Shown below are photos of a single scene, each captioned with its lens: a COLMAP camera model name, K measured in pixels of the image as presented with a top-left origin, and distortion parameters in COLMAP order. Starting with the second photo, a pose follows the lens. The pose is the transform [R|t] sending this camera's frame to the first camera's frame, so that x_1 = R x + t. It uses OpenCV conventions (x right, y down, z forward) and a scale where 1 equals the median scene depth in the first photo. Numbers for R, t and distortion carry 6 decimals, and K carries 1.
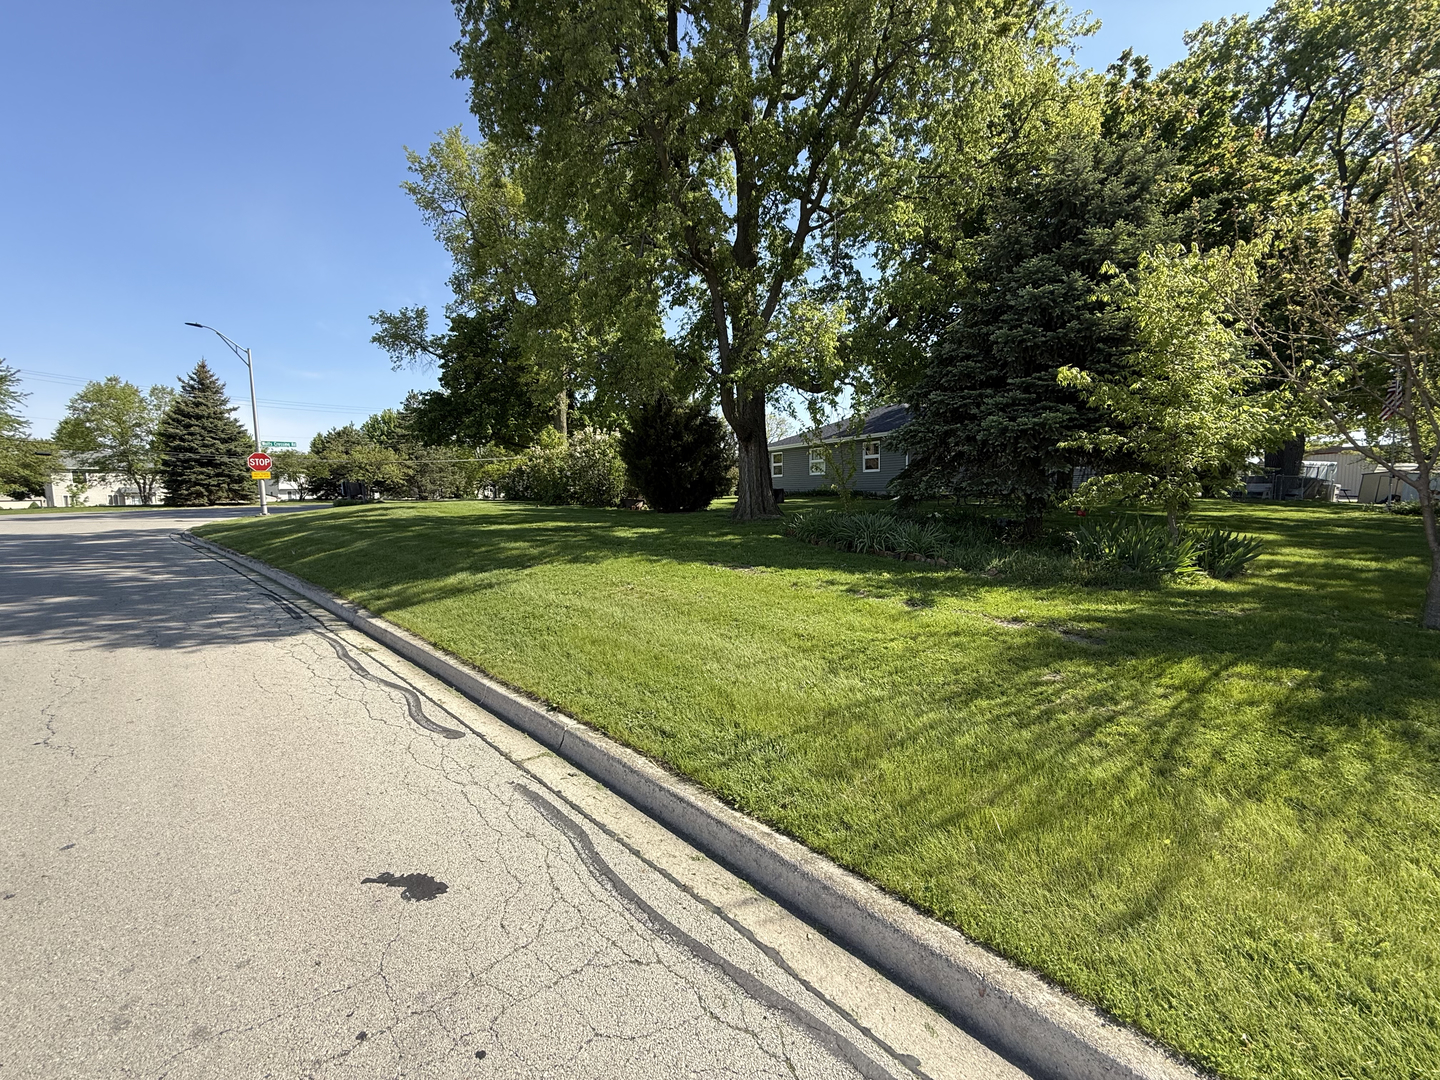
lens RADIAL K [[572.5, 0, 717.9], [0, 572.5, 538.3], [0, 0, 1]] dist [0.001152, -0.000153]
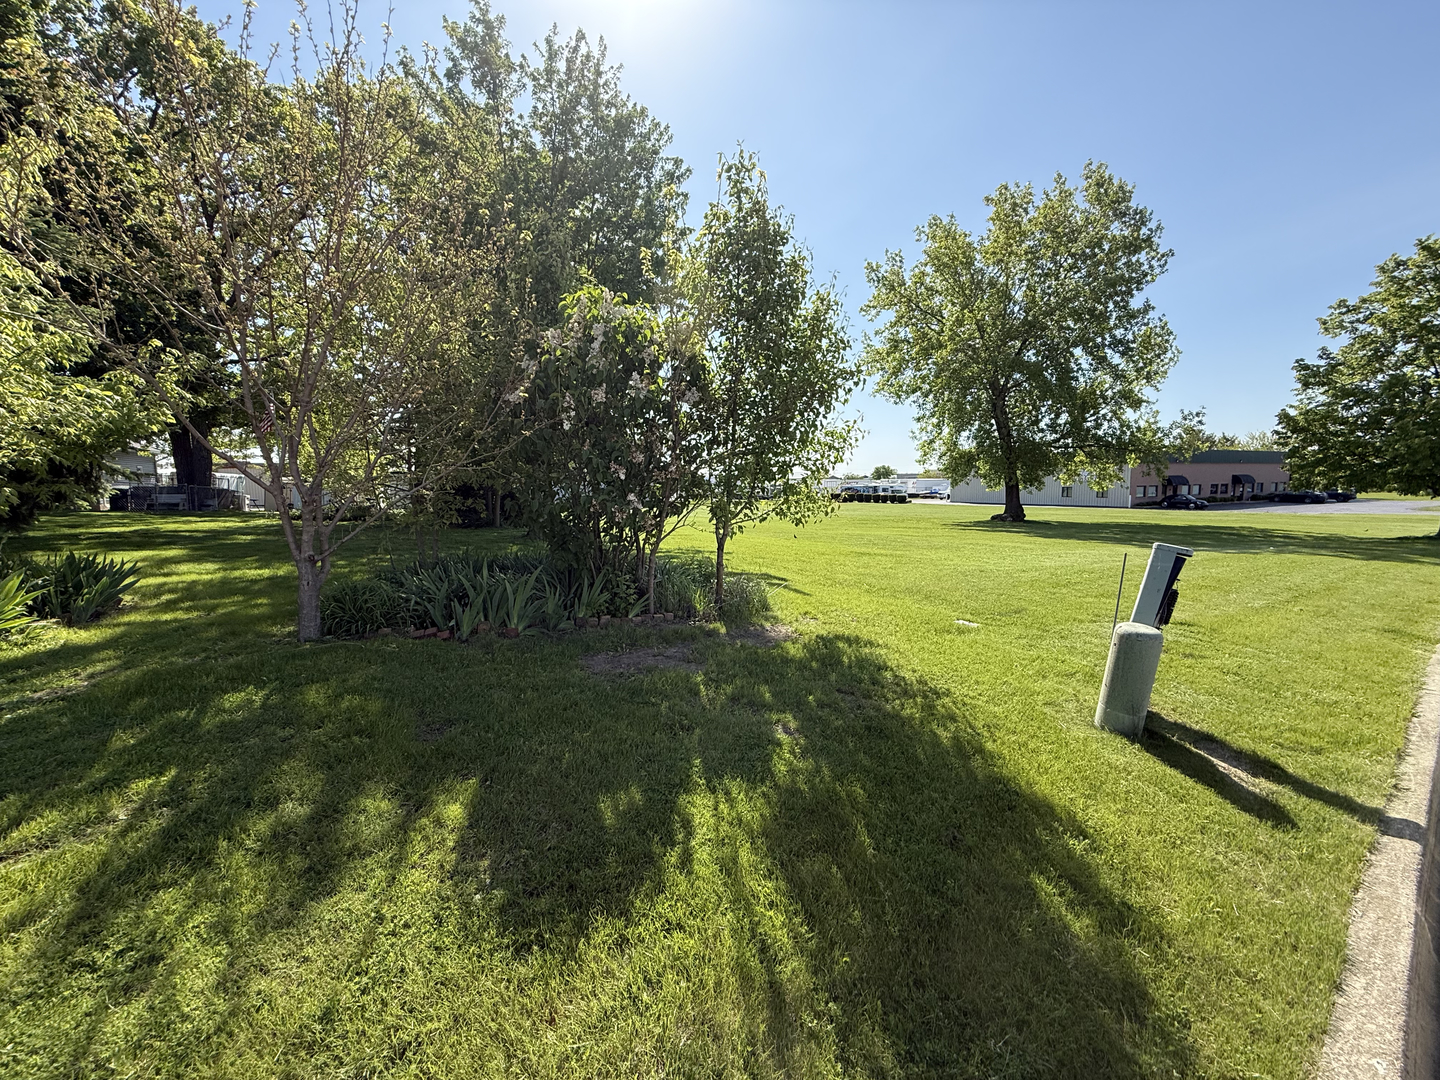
lens RADIAL K [[572.5, 0, 717.9], [0, 572.5, 538.3], [0, 0, 1]] dist [0.001152, -0.000153]
pose [[0.067805, -0.078661, 0.994593, 0.198258], [0.098717, 0.992524, 0.071767, -0.006886], [-0.992803, 0.093317, 0.075063, 0.131209]]
